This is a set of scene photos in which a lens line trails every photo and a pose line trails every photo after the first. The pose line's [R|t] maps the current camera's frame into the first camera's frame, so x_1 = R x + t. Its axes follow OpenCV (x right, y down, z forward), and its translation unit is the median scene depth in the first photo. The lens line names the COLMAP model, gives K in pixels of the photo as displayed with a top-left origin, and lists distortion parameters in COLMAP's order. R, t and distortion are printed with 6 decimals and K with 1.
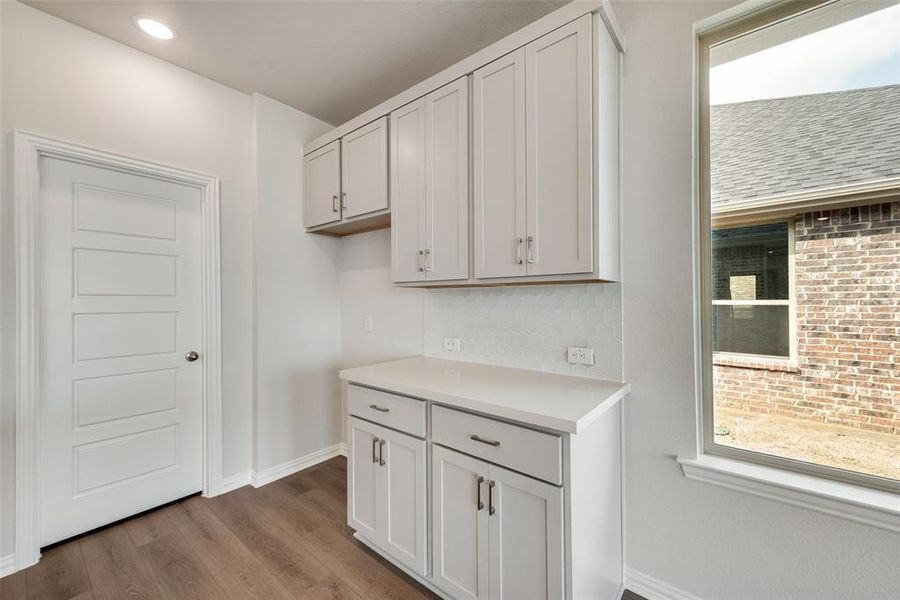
lens RADIAL K [[357.8, 0, 449.2], [0, 357.8, 295.6], [0, 0, 1]] dist [0.003086, 0.000159]
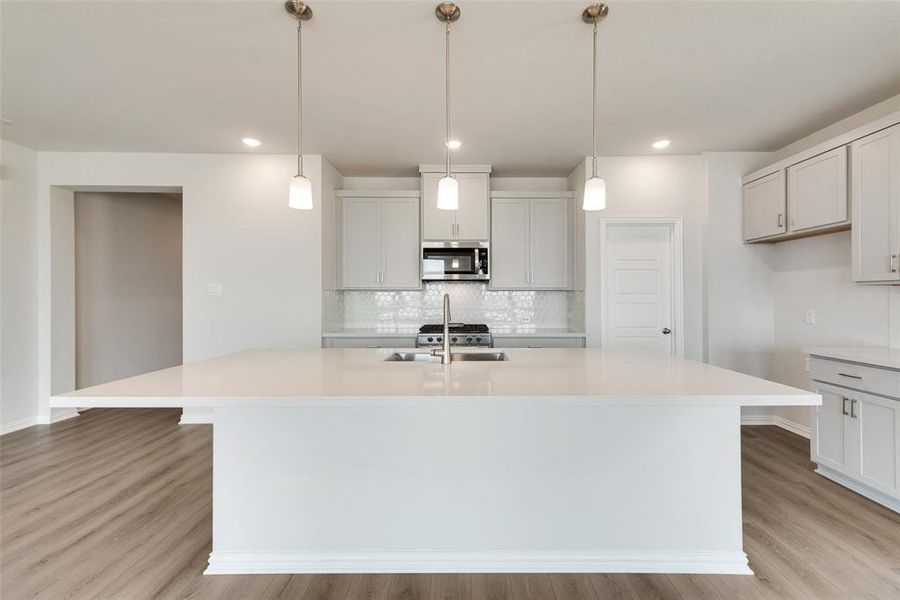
lens RADIAL K [[348.2, 0, 470.9], [0, 348.2, 296.9], [0, 0, 1]] dist [0.000526, -0.000037]
pose [[0.633027, 0.002095, -0.774127, -0.033612], [0.008582, 0.999916, 0.009724, -0.004039], [0.774082, -0.012799, 0.632956, -0.381110]]
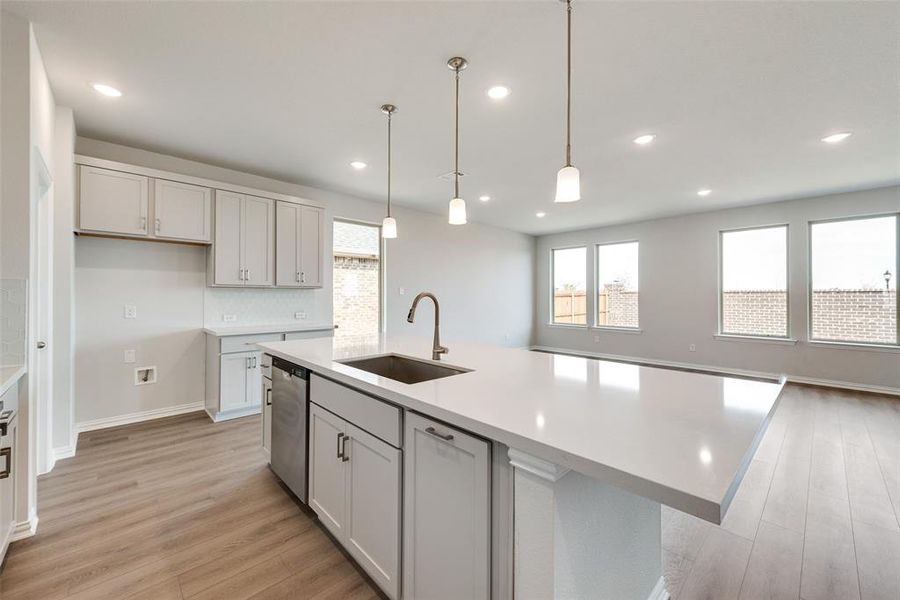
lens RADIAL K [[357.8, 0, 449.2], [0, 357.8, 295.6], [0, 0, 1]] dist [0.003086, 0.000159]
pose [[0.149674, 0.000570, 0.988735, -0.889707], [-0.015187, 0.999883, 0.001723, -0.001331], [-0.988619, -0.015273, 0.149665, -0.214542]]
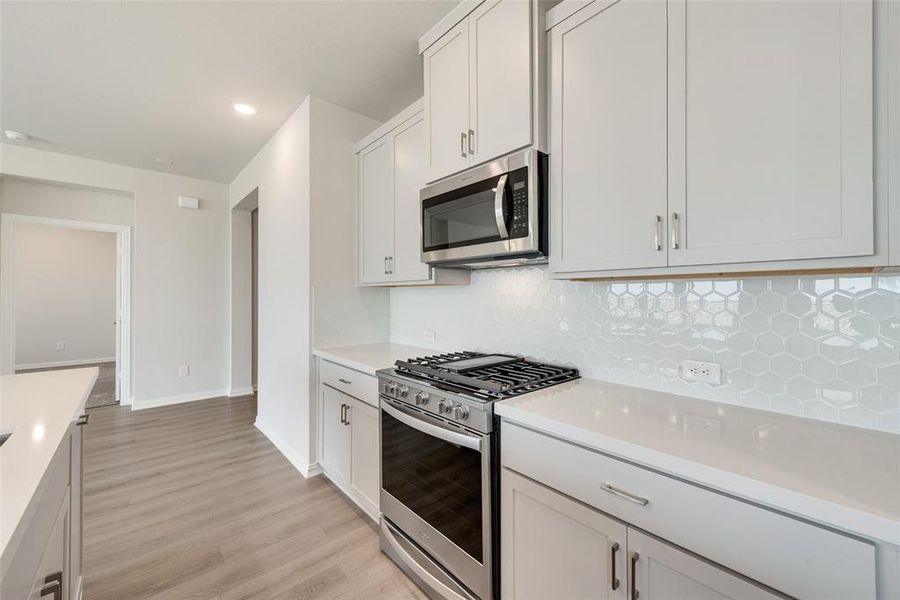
lens RADIAL K [[357.8, 0, 449.2], [0, 357.8, 295.6], [0, 0, 1]] dist [0.003086, 0.000159]
pose [[-0.168582, -0.002074, -0.985685, -0.356060], [0.012395, 0.999914, -0.004223, 0.003709], [0.985610, -0.012929, -0.168542, 0.213046]]
